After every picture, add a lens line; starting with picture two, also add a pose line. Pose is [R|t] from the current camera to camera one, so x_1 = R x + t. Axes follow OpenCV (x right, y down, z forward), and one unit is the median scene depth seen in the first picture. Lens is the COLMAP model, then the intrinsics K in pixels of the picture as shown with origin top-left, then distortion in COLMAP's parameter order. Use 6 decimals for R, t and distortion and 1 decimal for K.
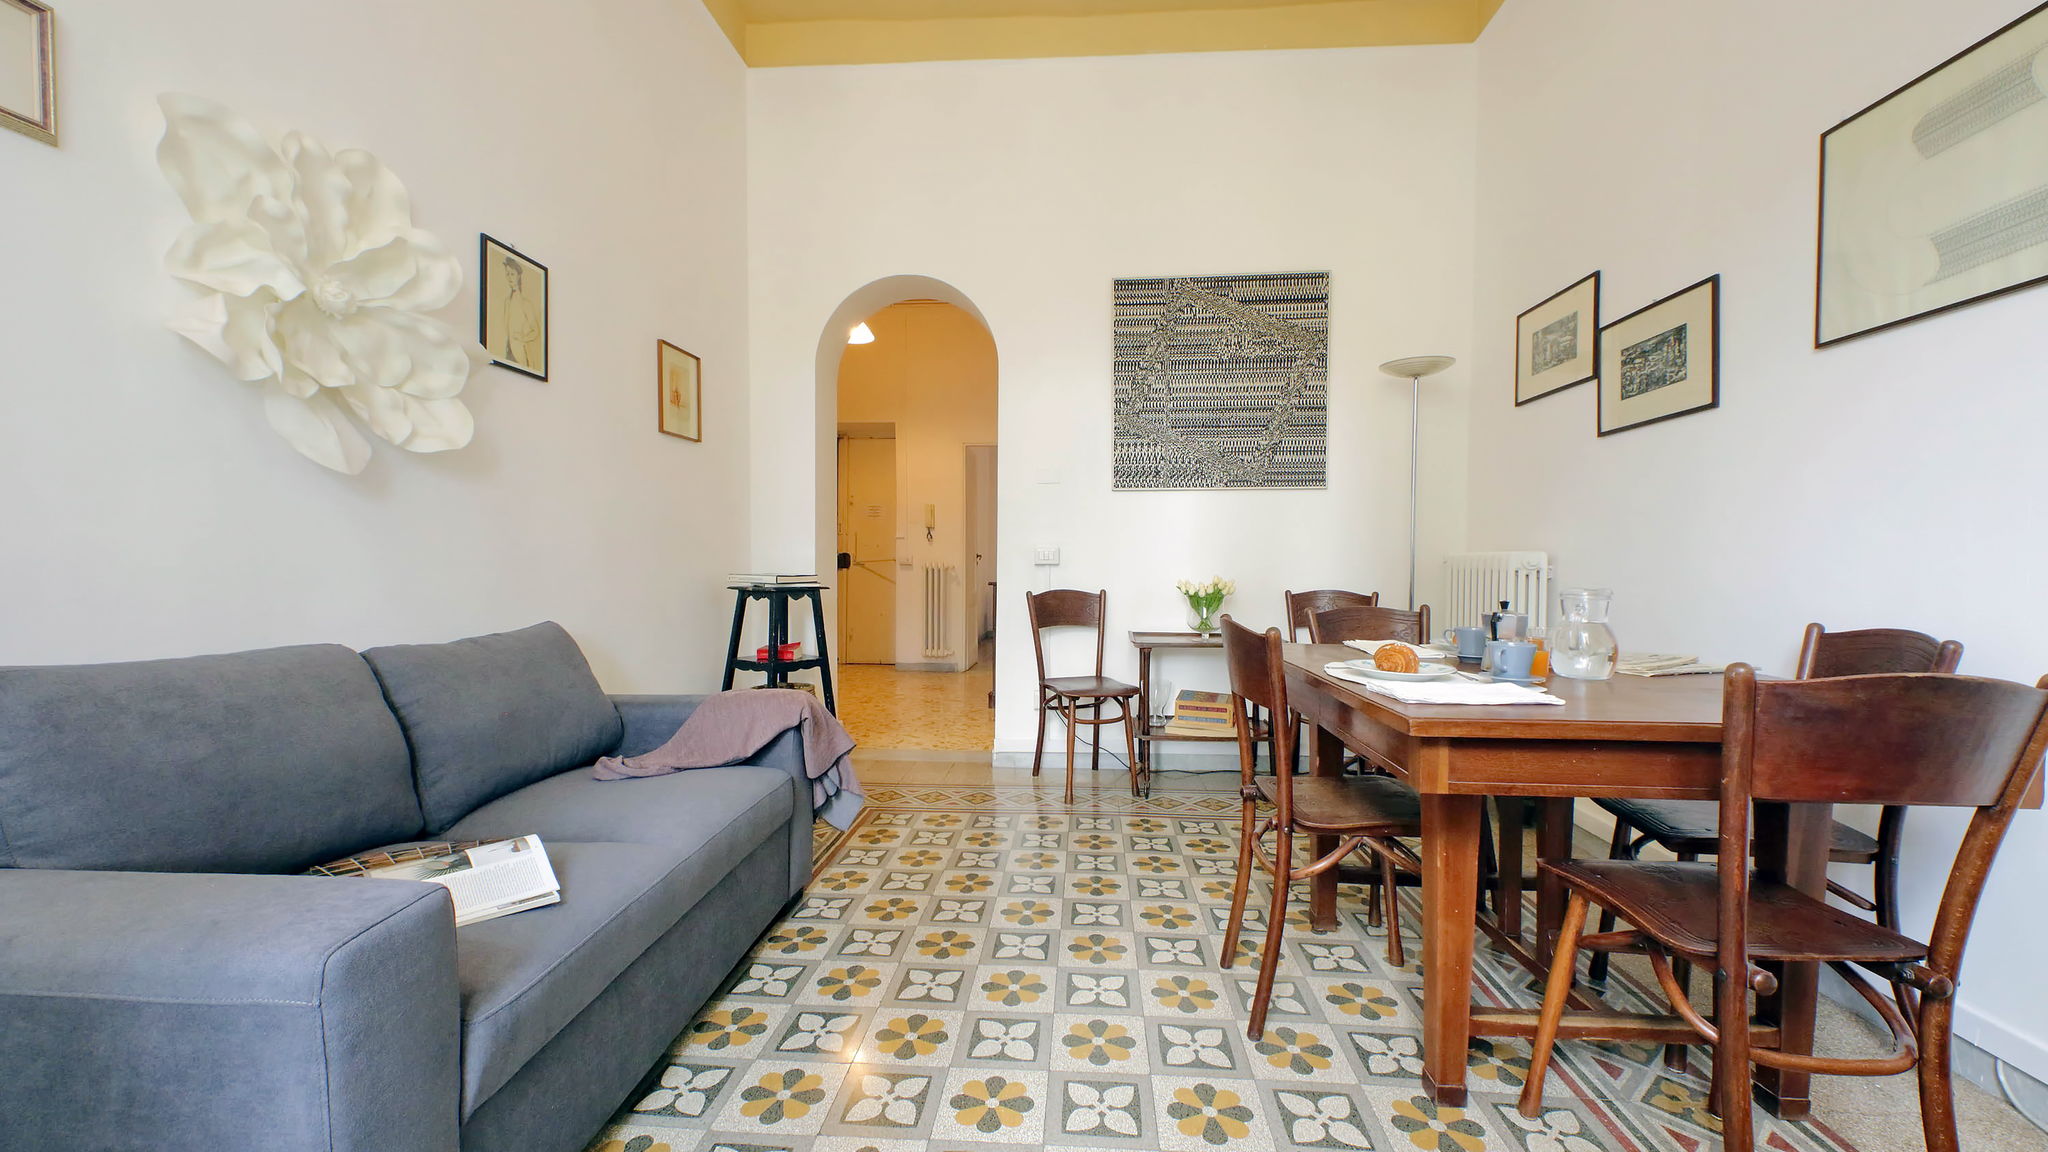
lens RADIAL K [[781.7, 0, 1019.3], [0, 781.7, 579.2], [0, 0, 1]] dist [0.035796, -0.015008]
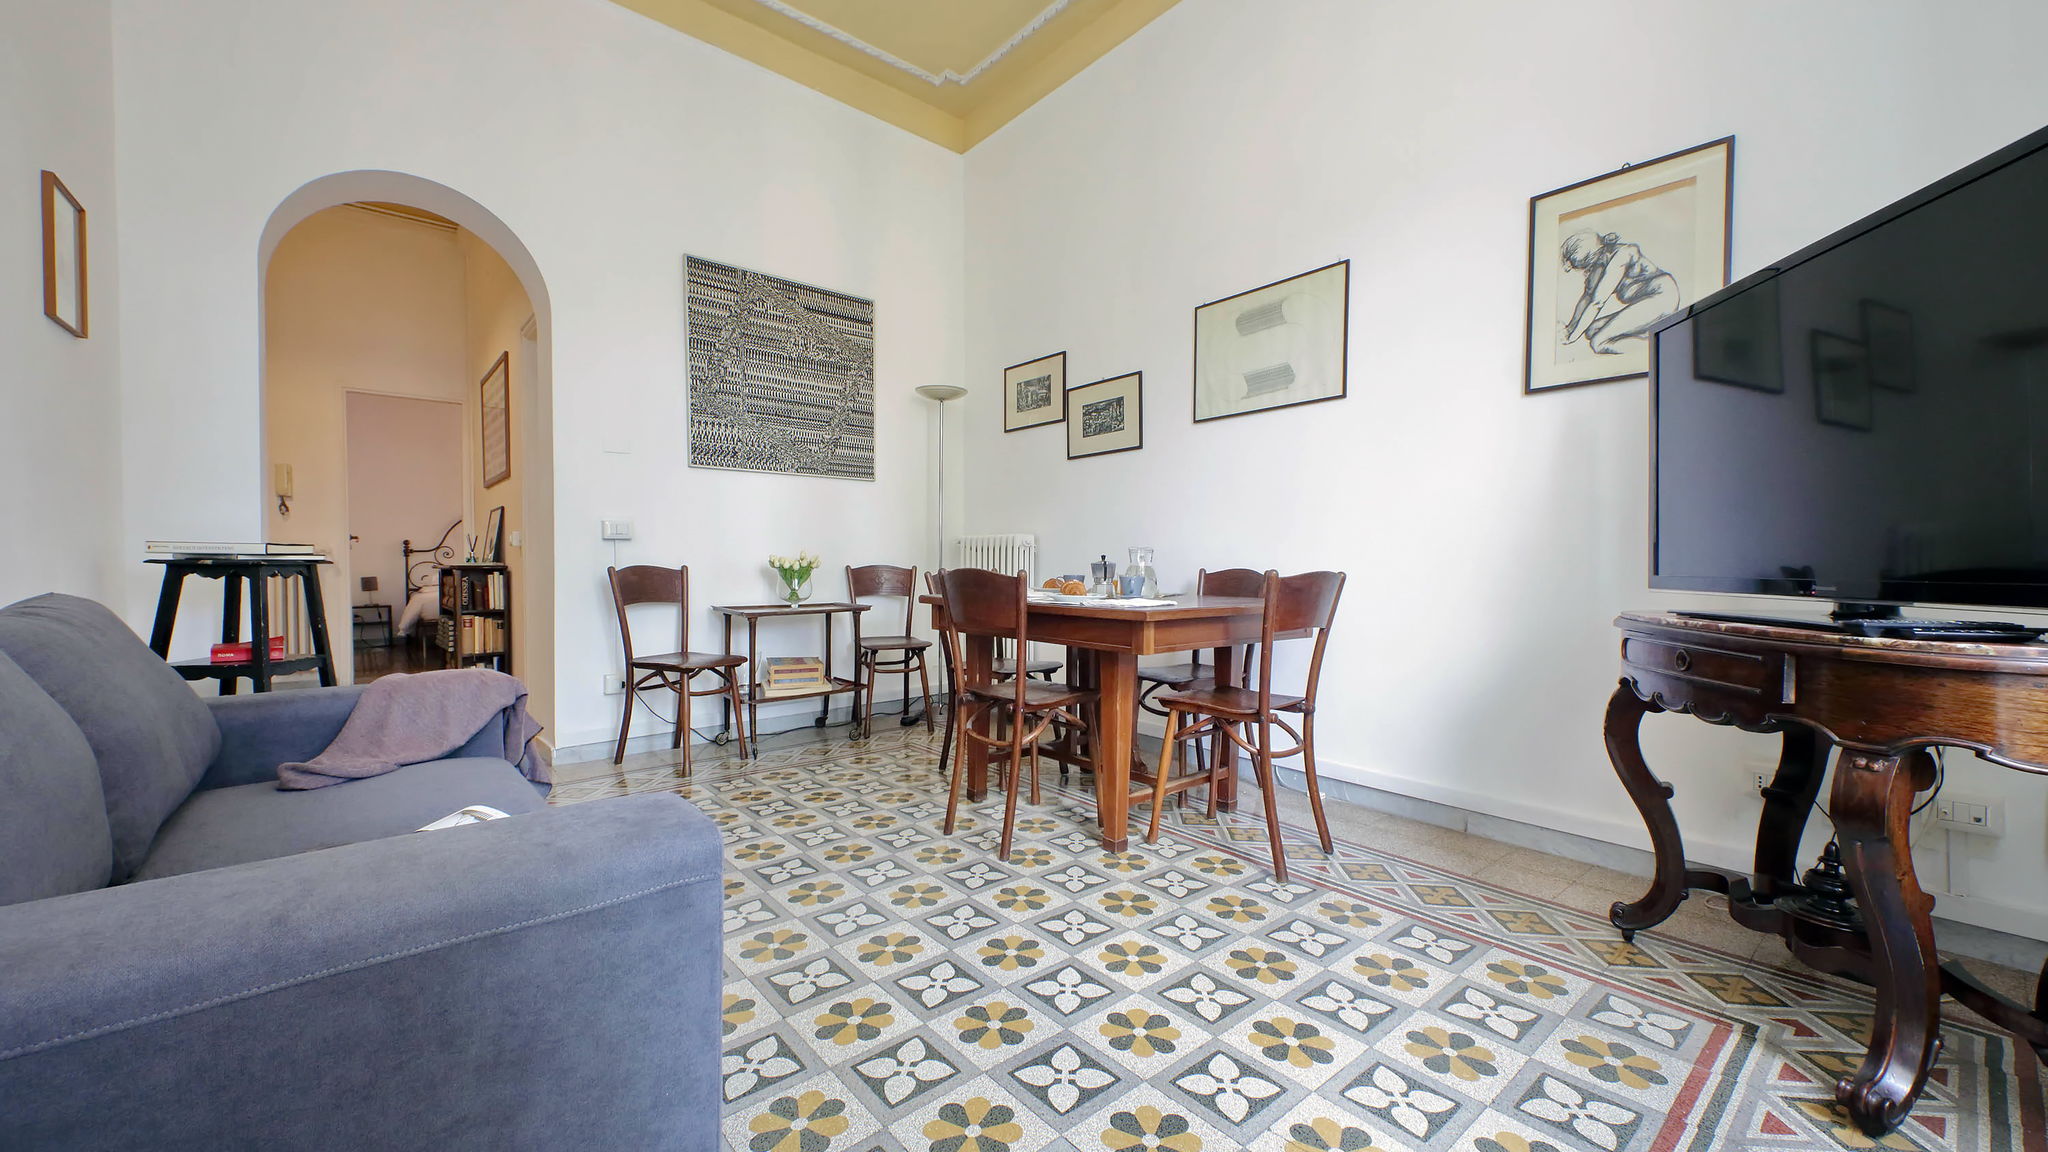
lens RADIAL K [[781.7, 0, 1019.3], [0, 781.7, 579.2], [0, 0, 1]] dist [0.035796, -0.015008]
pose [[0.712374, -0.015223, 0.701635, -0.364252], [0.013661, 0.999876, 0.007824, 0.035715], [-0.701667, 0.004011, 0.712494, -0.013406]]
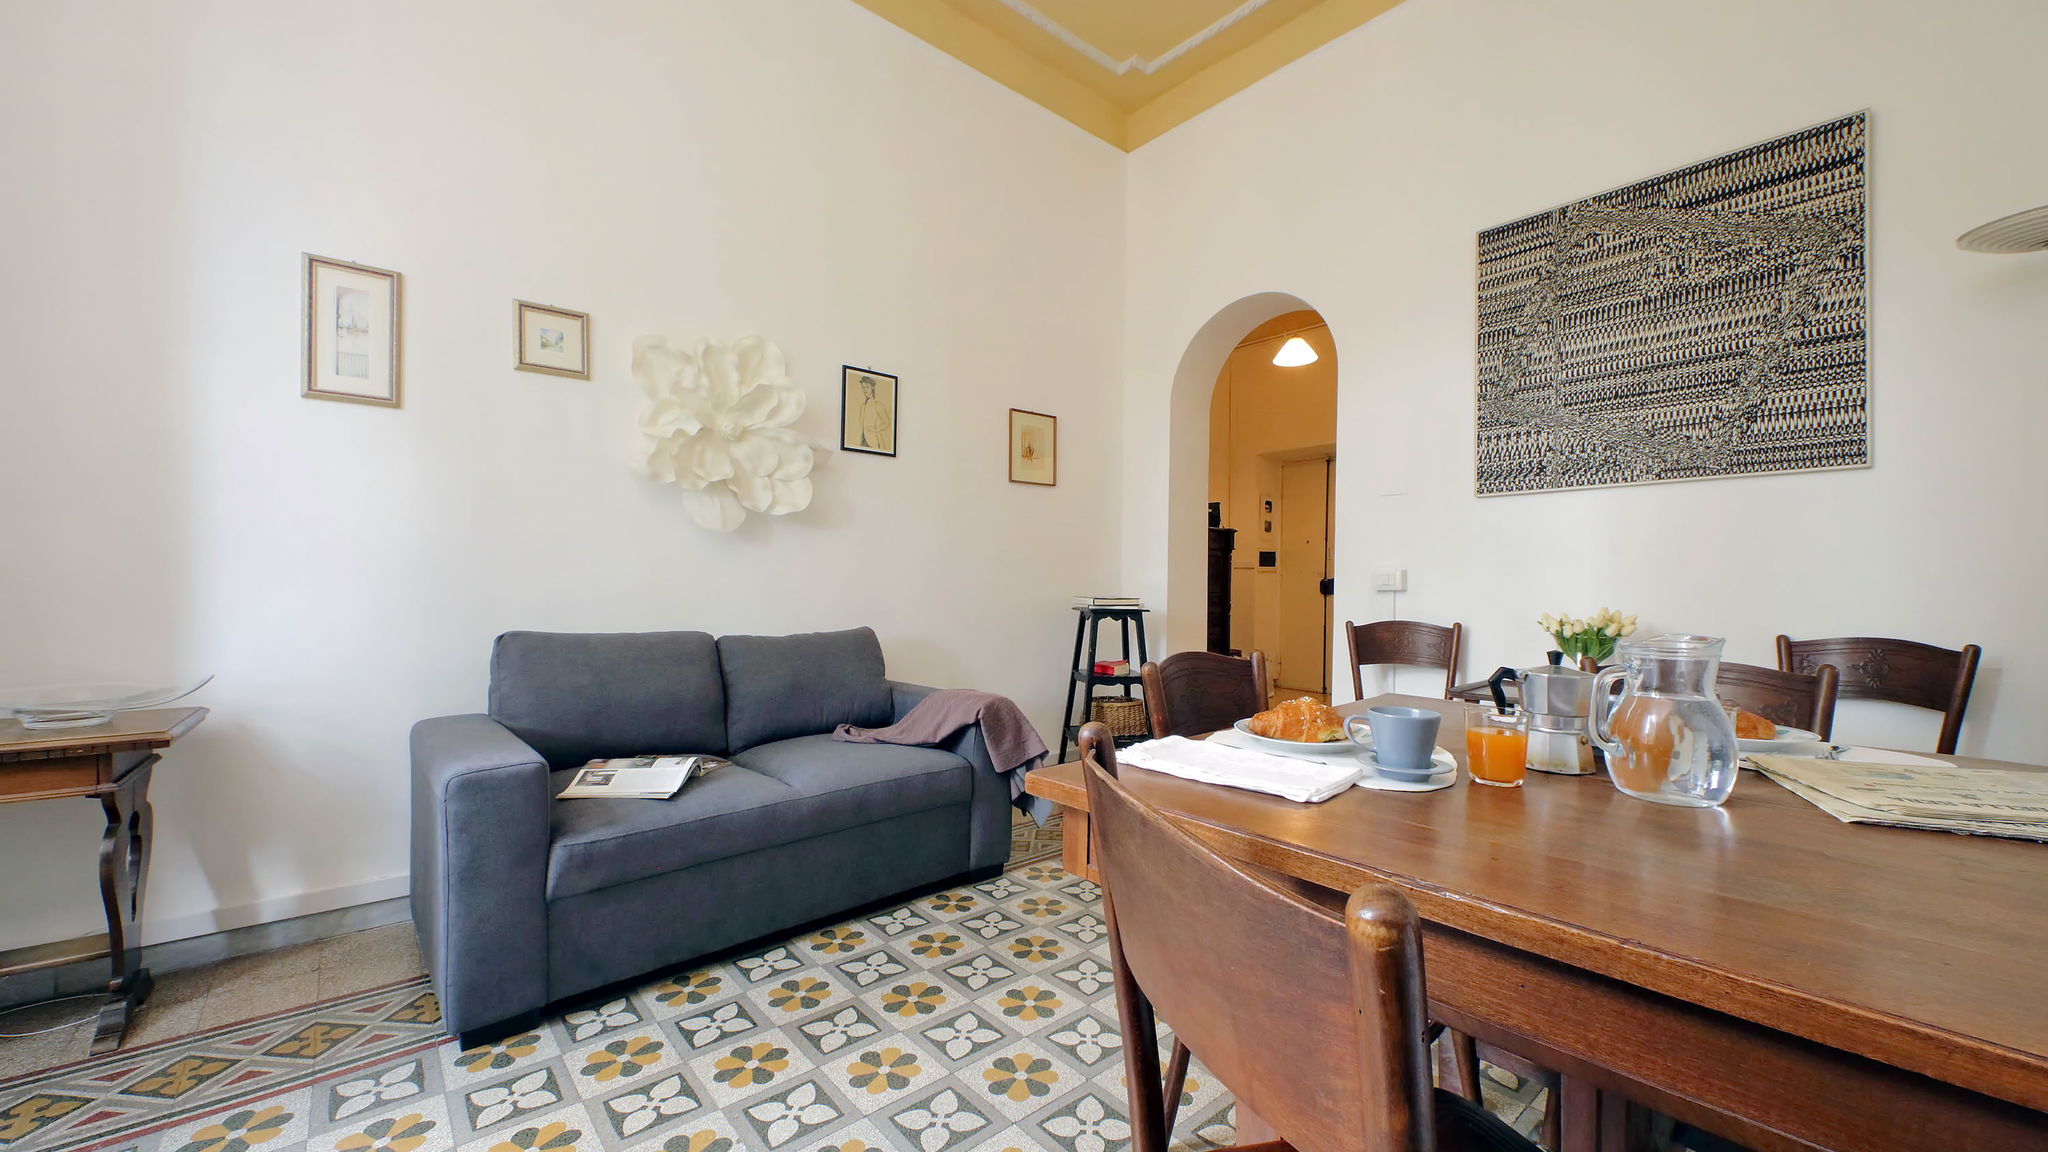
lens RADIAL K [[754.3, 0, 1021.1], [0, 754.3, 583.9], [0, 0, 1]] dist [0.026478, -0.013470]
pose [[0.716017, 0.000807, -0.698082, 0.412055], [-0.020828, 0.999579, -0.020207, -0.001475], [0.697772, 0.029008, 0.715732, 0.169714]]
